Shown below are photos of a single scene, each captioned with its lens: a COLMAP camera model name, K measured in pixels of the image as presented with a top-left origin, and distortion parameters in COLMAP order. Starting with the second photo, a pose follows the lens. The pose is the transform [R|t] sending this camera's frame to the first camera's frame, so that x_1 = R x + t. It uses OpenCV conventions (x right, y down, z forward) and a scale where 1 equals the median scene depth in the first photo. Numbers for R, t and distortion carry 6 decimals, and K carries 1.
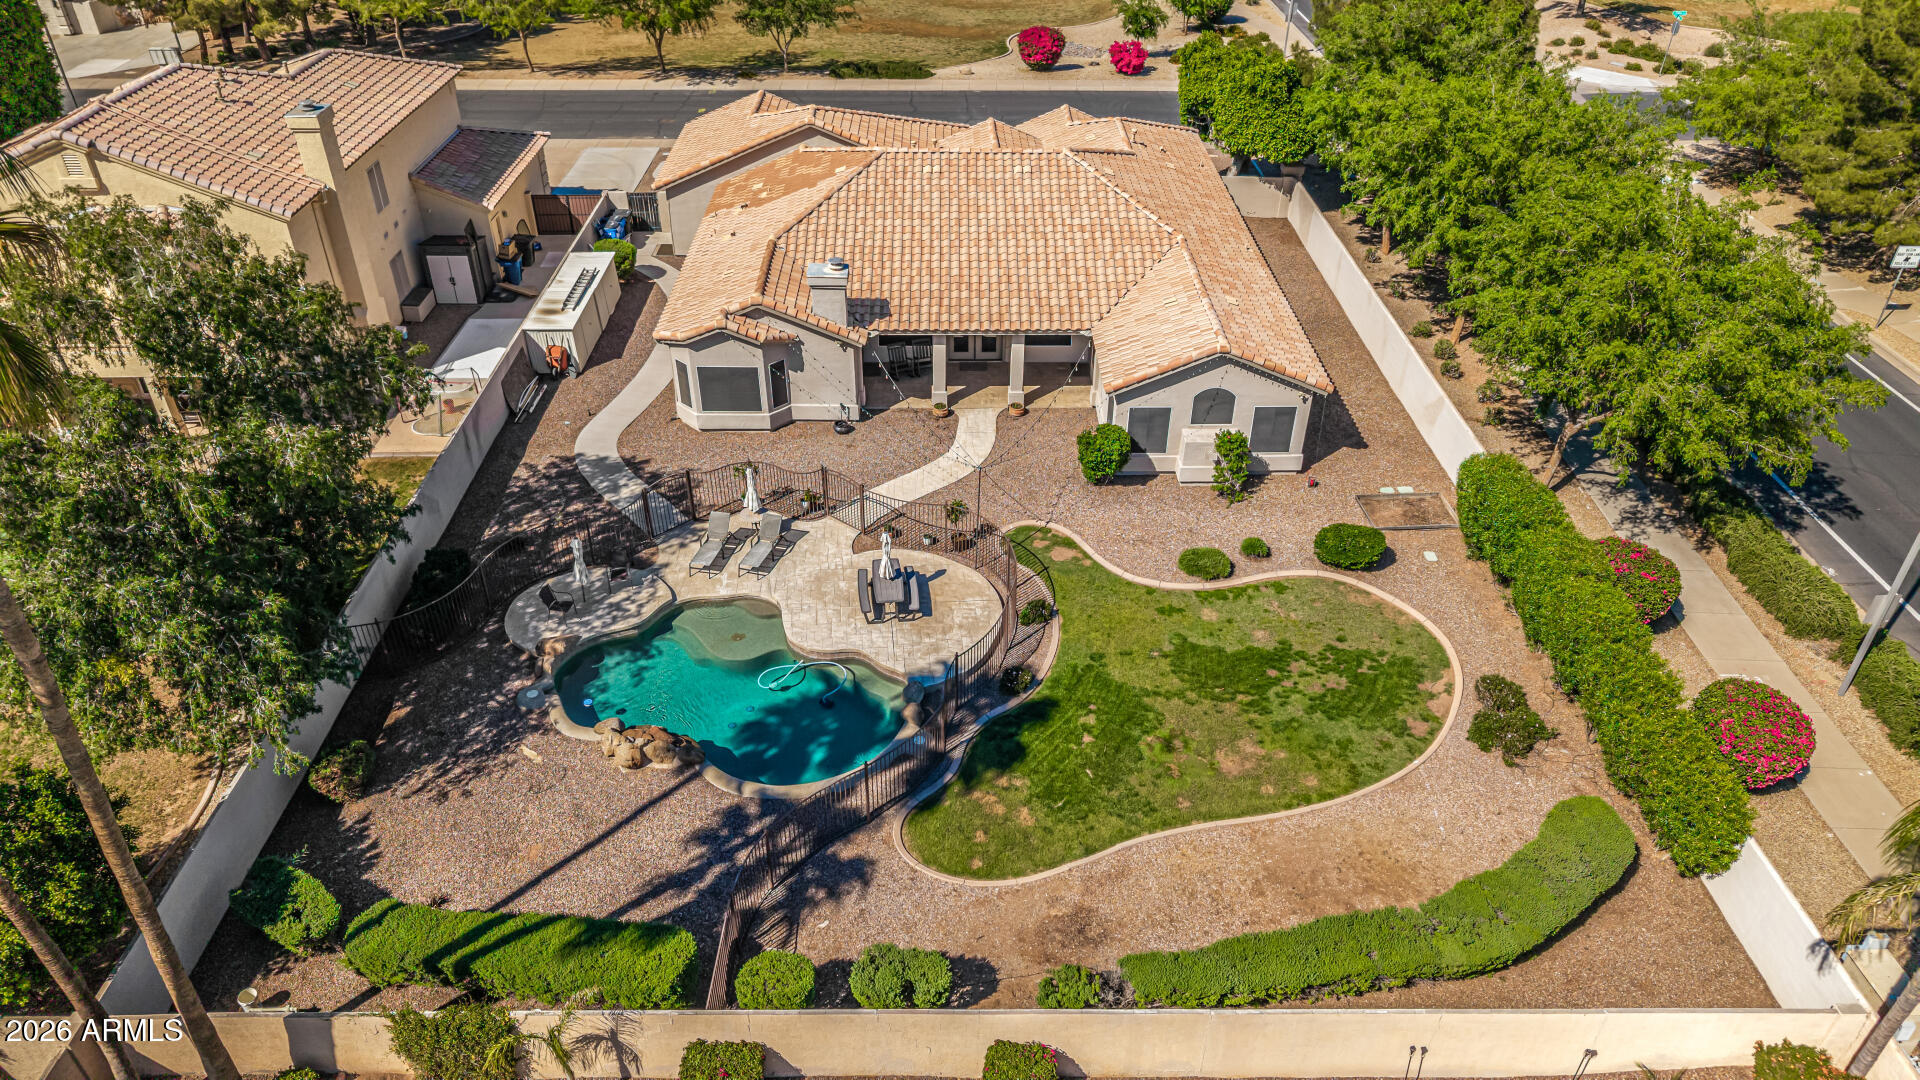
lens RADIAL K [[1277.0, 0, 963.2], [0, 1277.0, 546.4], [0, 0, 1]] dist [0.092032, -0.142316]
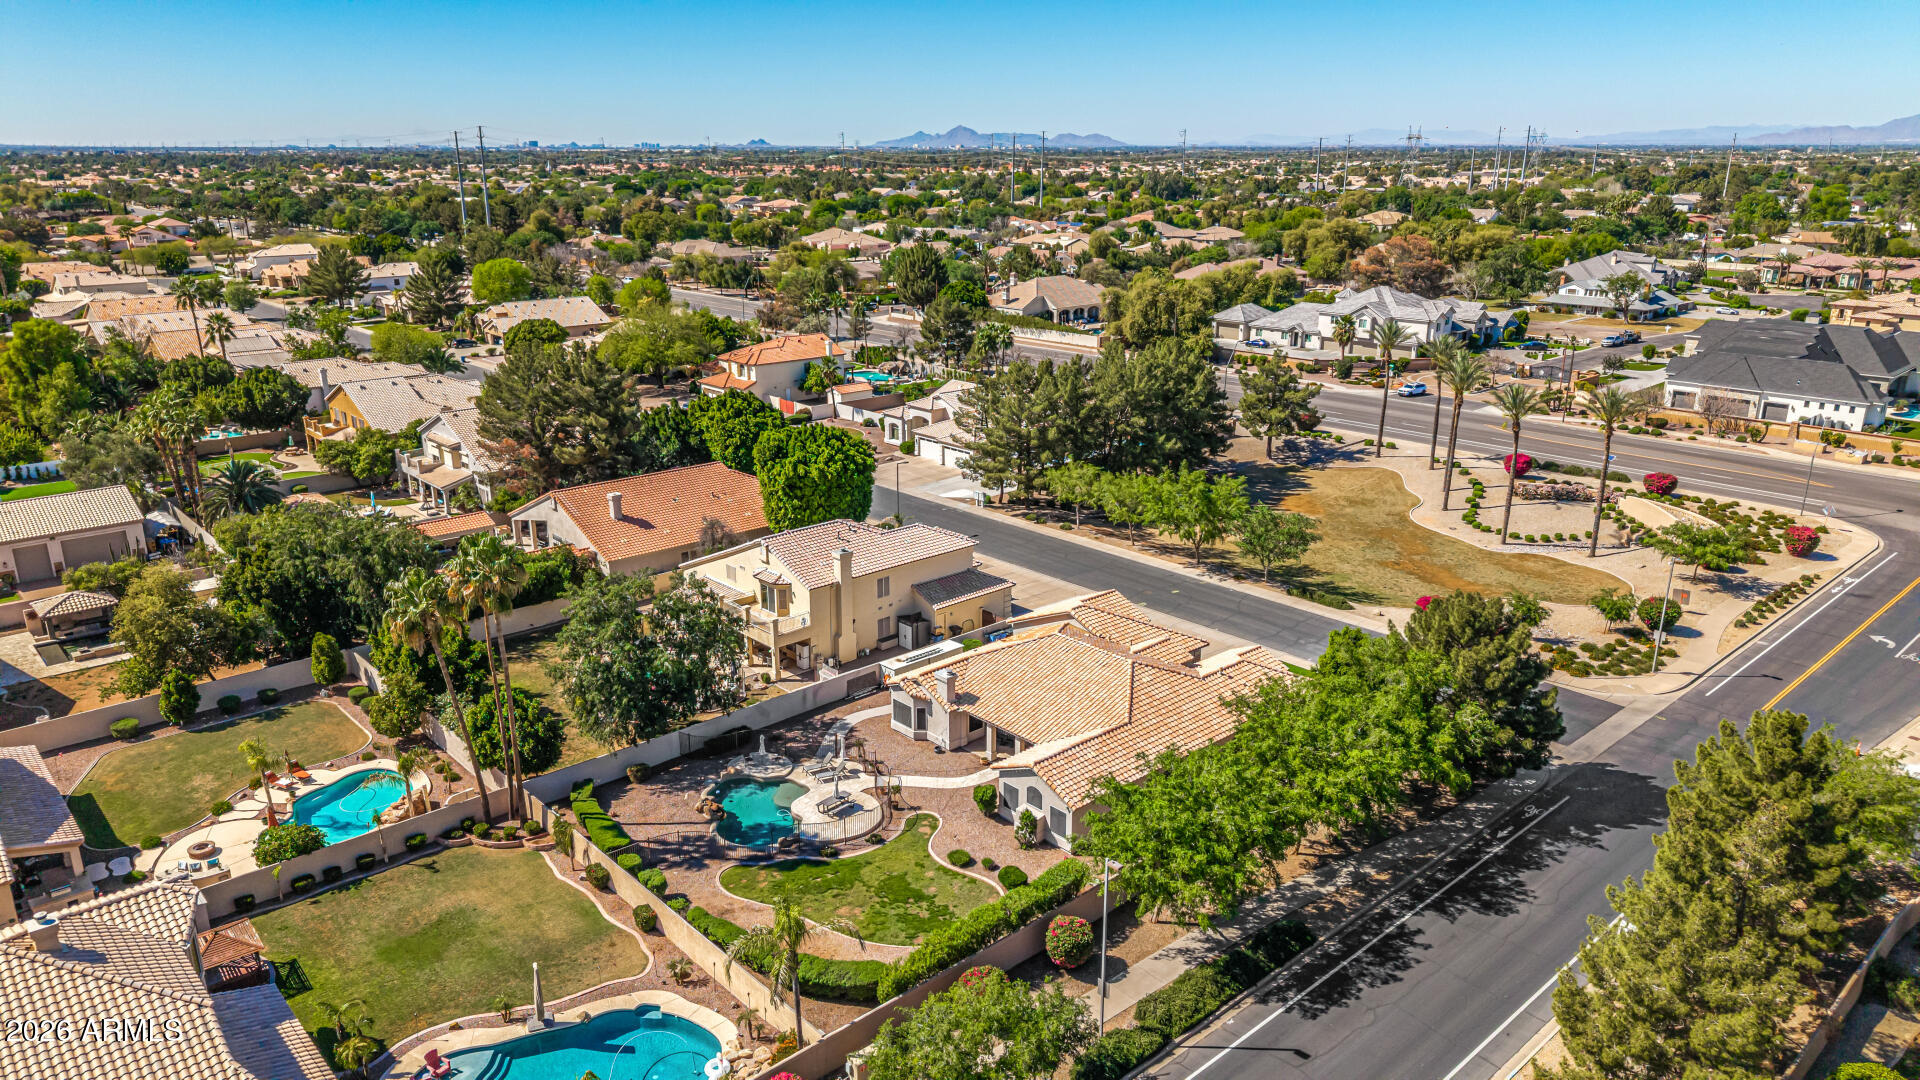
lens RADIAL K [[1277.0, 0, 963.2], [0, 1277.0, 546.4], [0, 0, 1]] dist [0.092032, -0.142316]
pose [[0.664320, 0.217740, -0.715030, 1.431960], [-0.419734, 0.900226, -0.115831, -0.182875], [0.618467, 0.377072, 0.689431, -0.522209]]
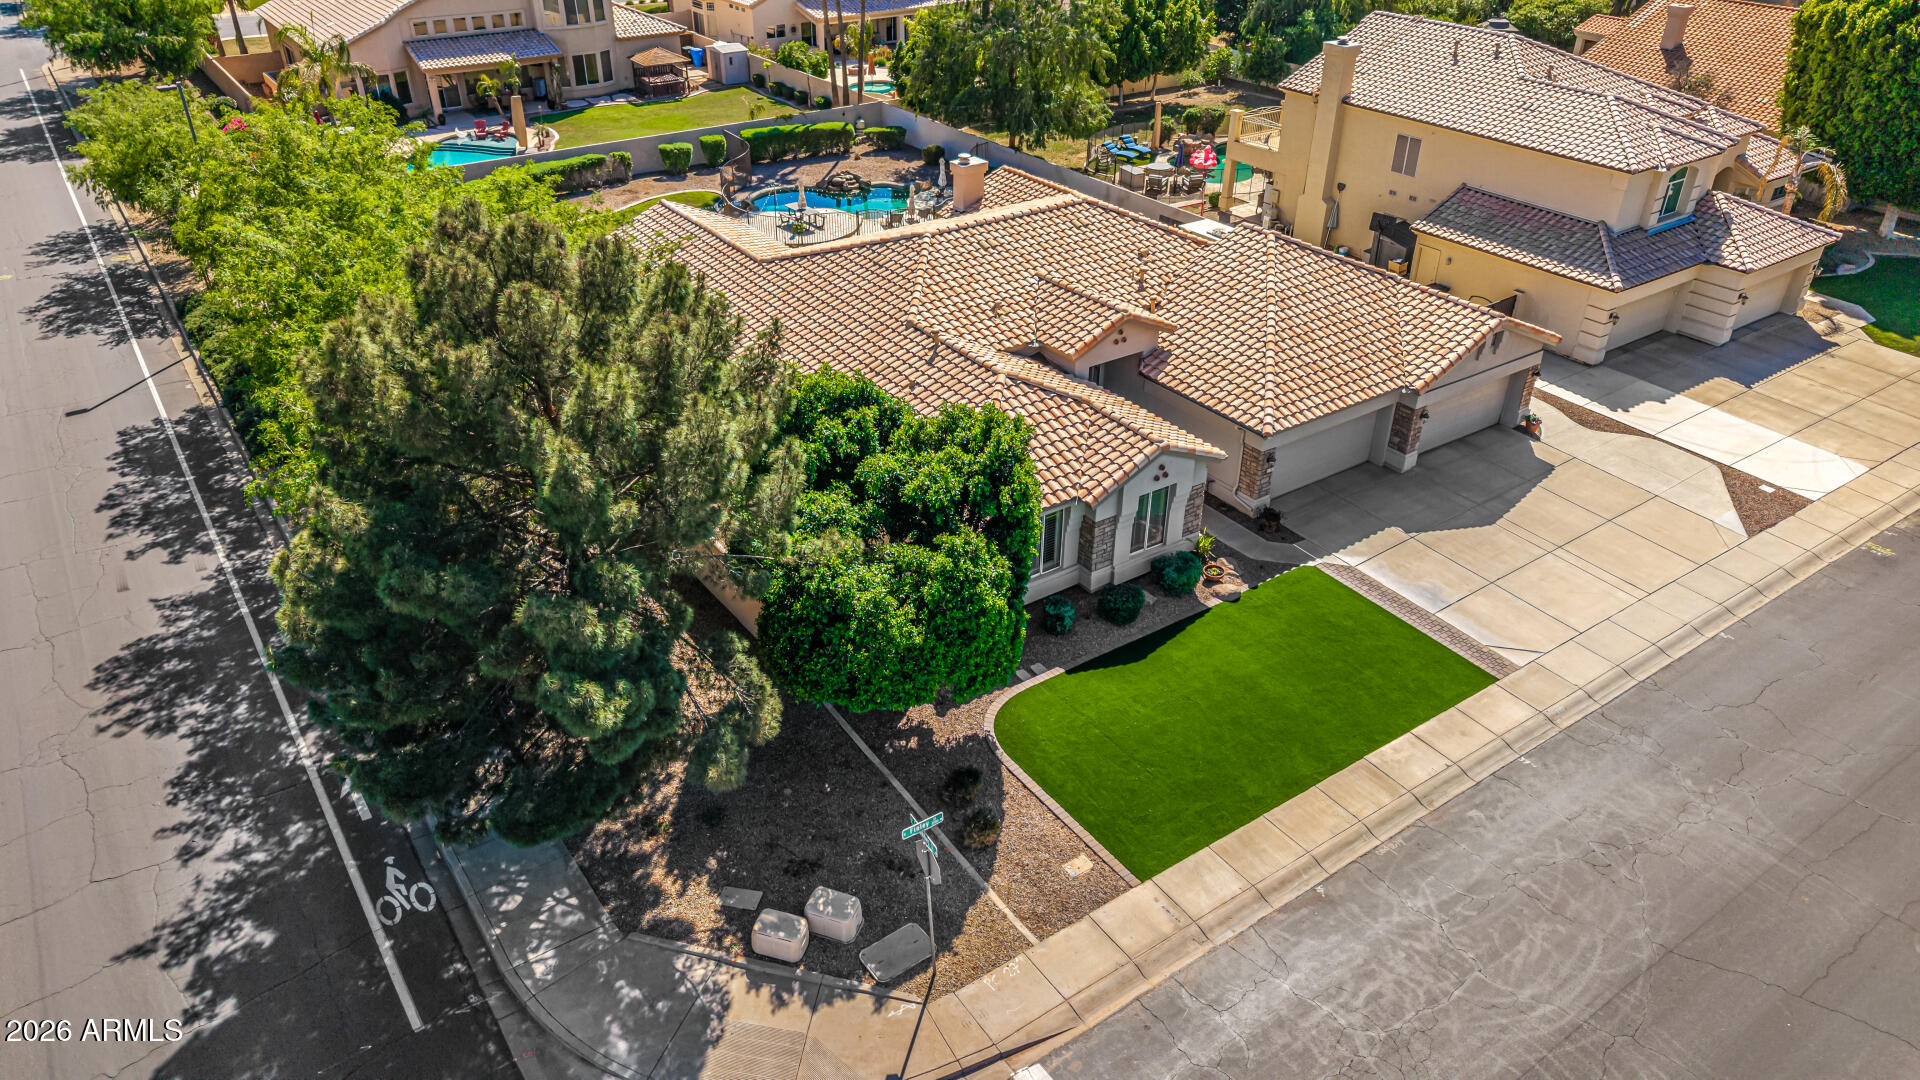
lens RADIAL K [[1281.7, 0, 960.7], [0, 1281.7, 550.1], [0, 0, 1]] dist [0.042971, -0.045128]
pose [[-0.823729, 0.288263, -0.488236, 0.694119], [-0.330200, 0.456113, 0.826395, -1.179990], [0.460910, 0.841942, -0.280529, 1.794625]]
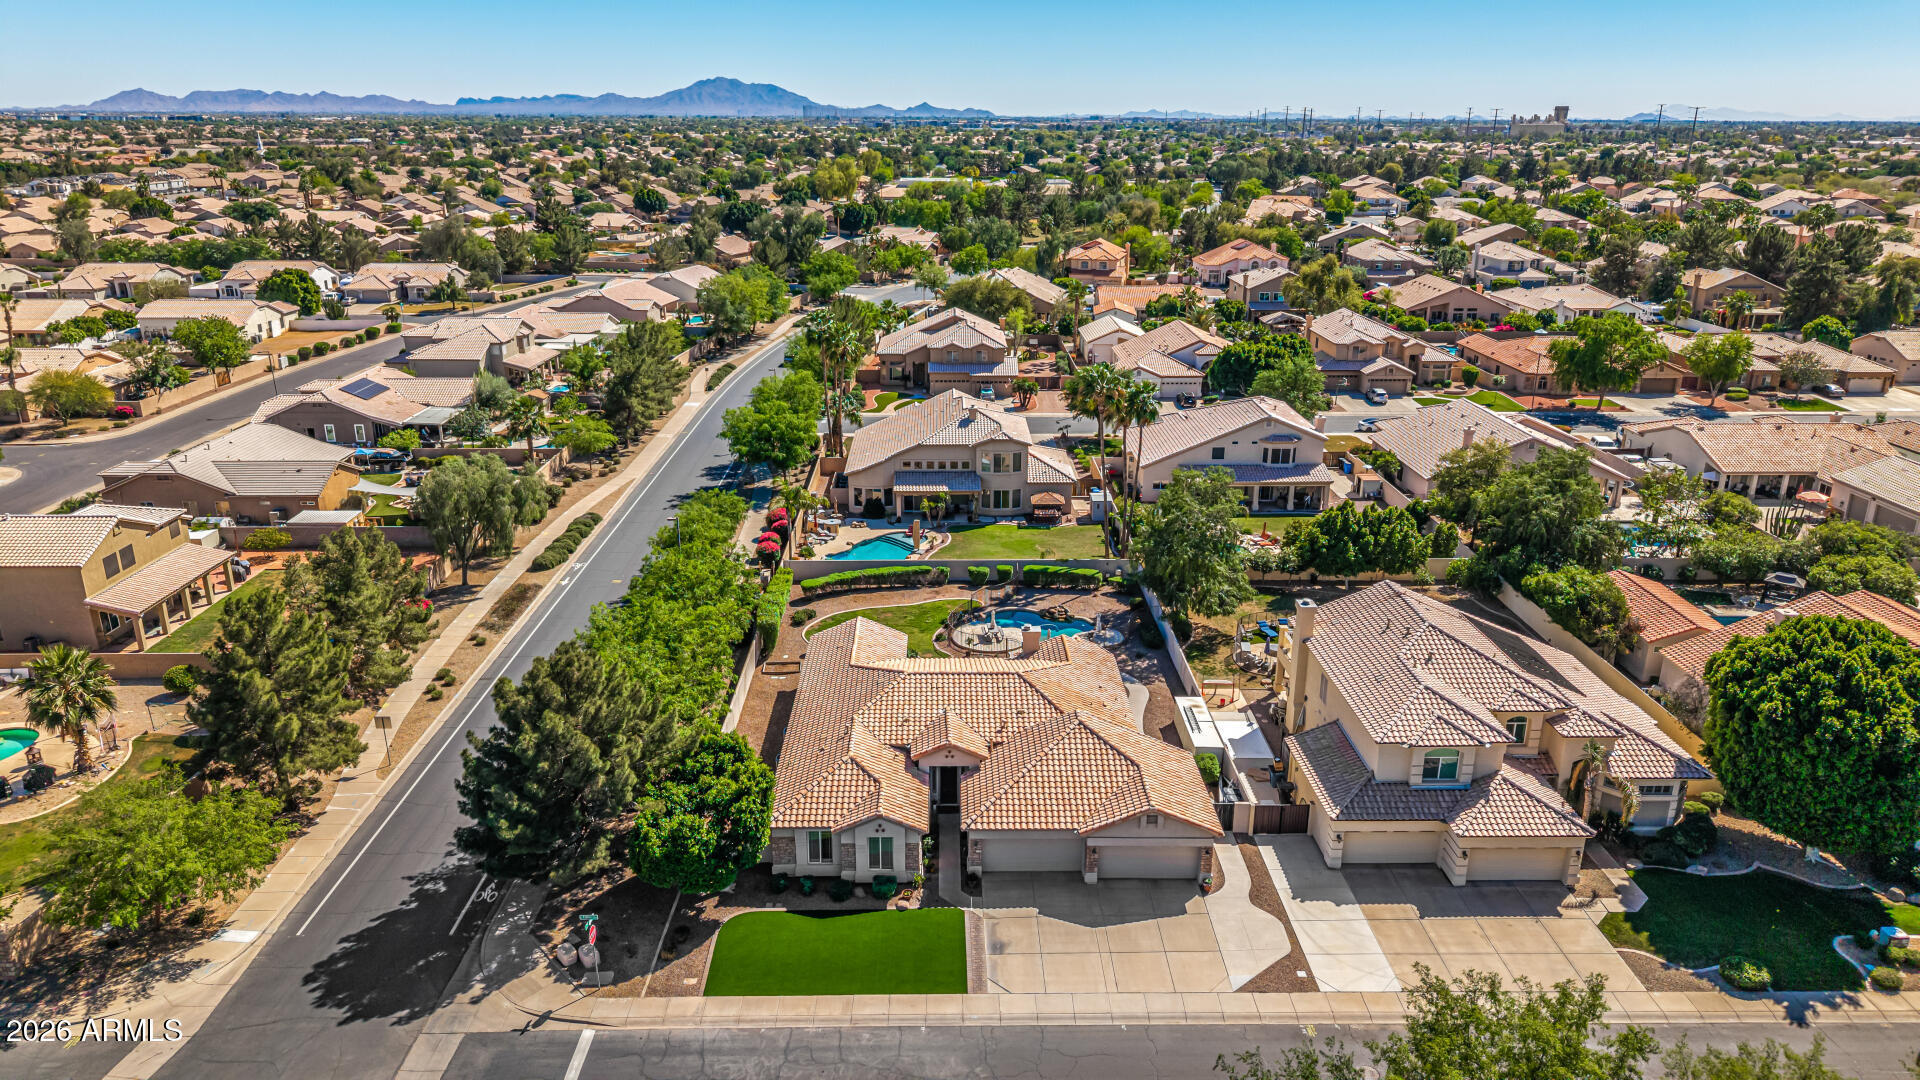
lens RADIAL K [[1277.0, 0, 963.2], [0, 1277.0, 546.4], [0, 0, 1]] dist [0.092032, -0.142316]
pose [[-0.999919, -0.009531, -0.008492, 0.031593], [-0.012516, 0.601184, 0.799012, -2.113399], [-0.002510, 0.799053, -0.601255, 2.293663]]
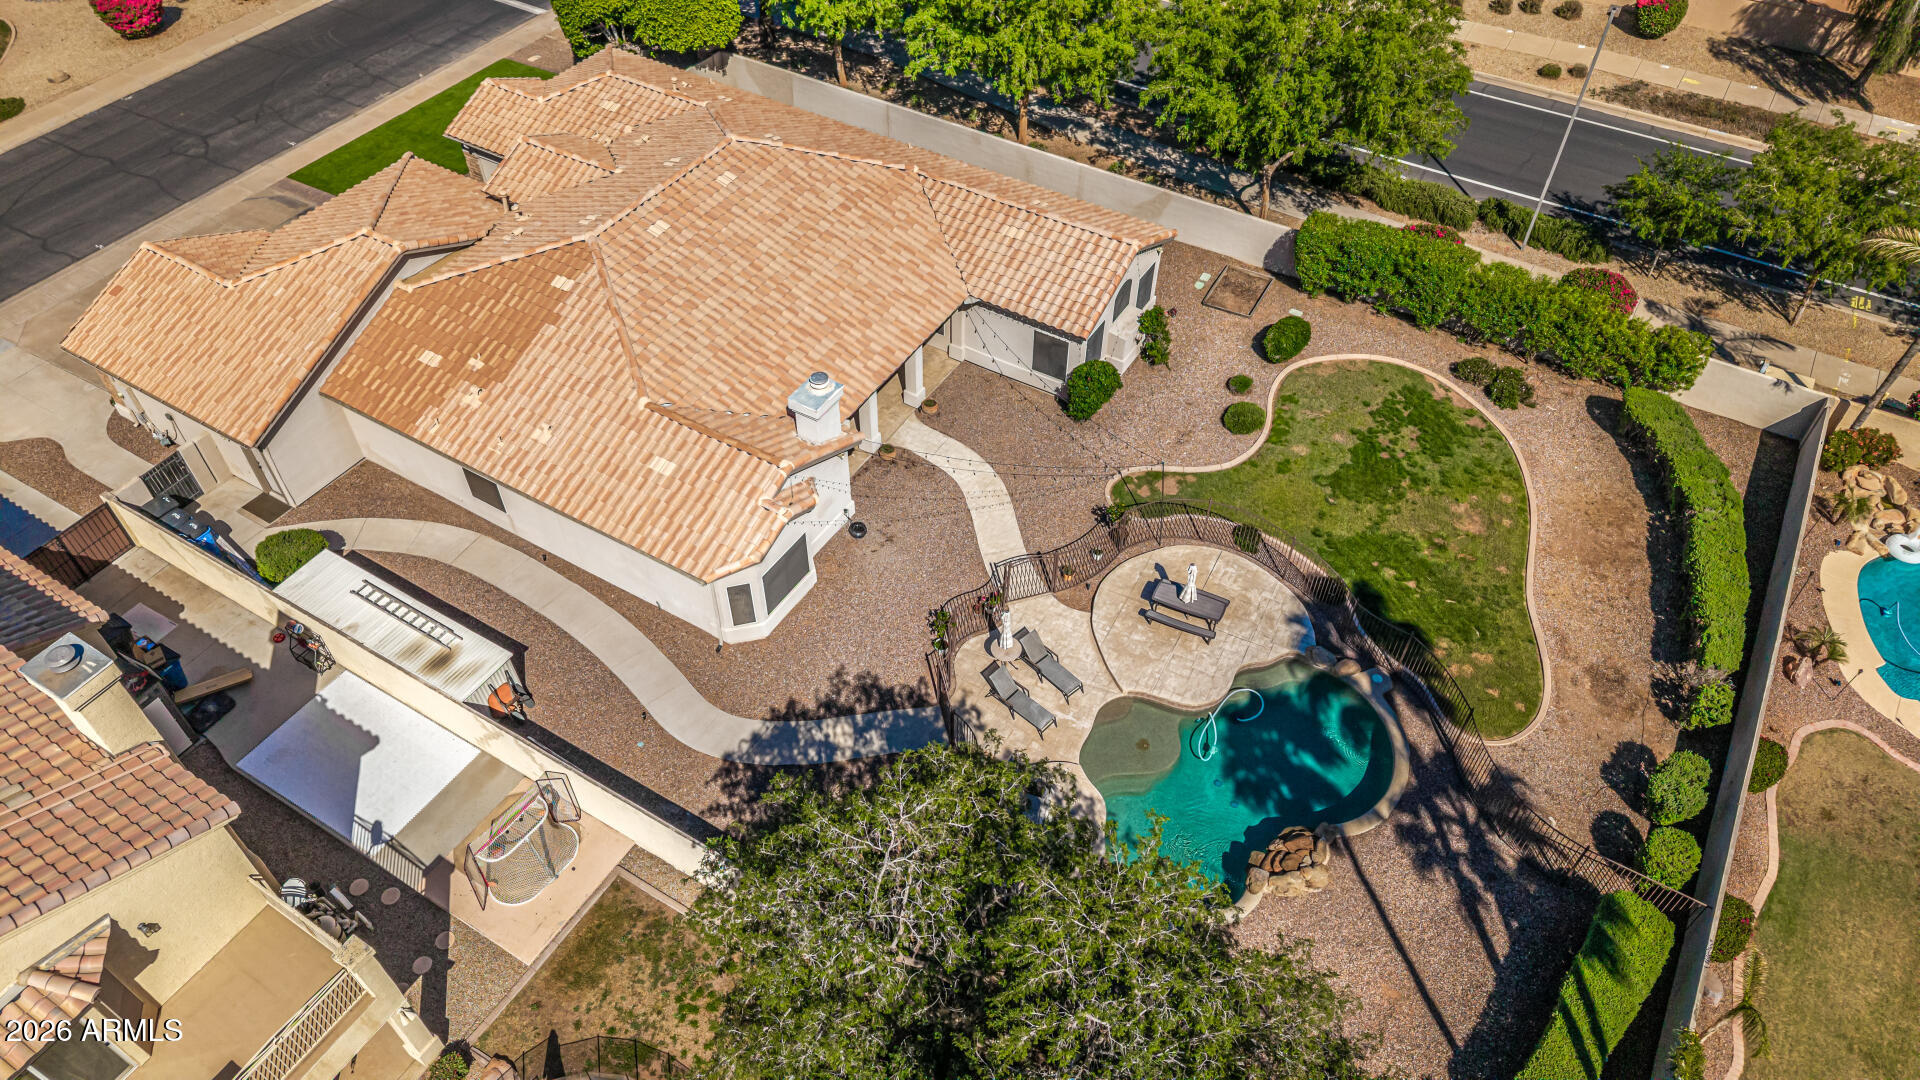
lens RADIAL K [[1290.4, 0, 960.0], [0, 1290.4, 540.0], [0, 0, 1]] dist [0.024823, -0.024377]
pose [[0.527777, -0.619321, 0.581286, -0.651394], [0.478101, 0.782262, 0.399357, -0.460371], [-0.702048, 0.067142, 0.708957, 0.345854]]
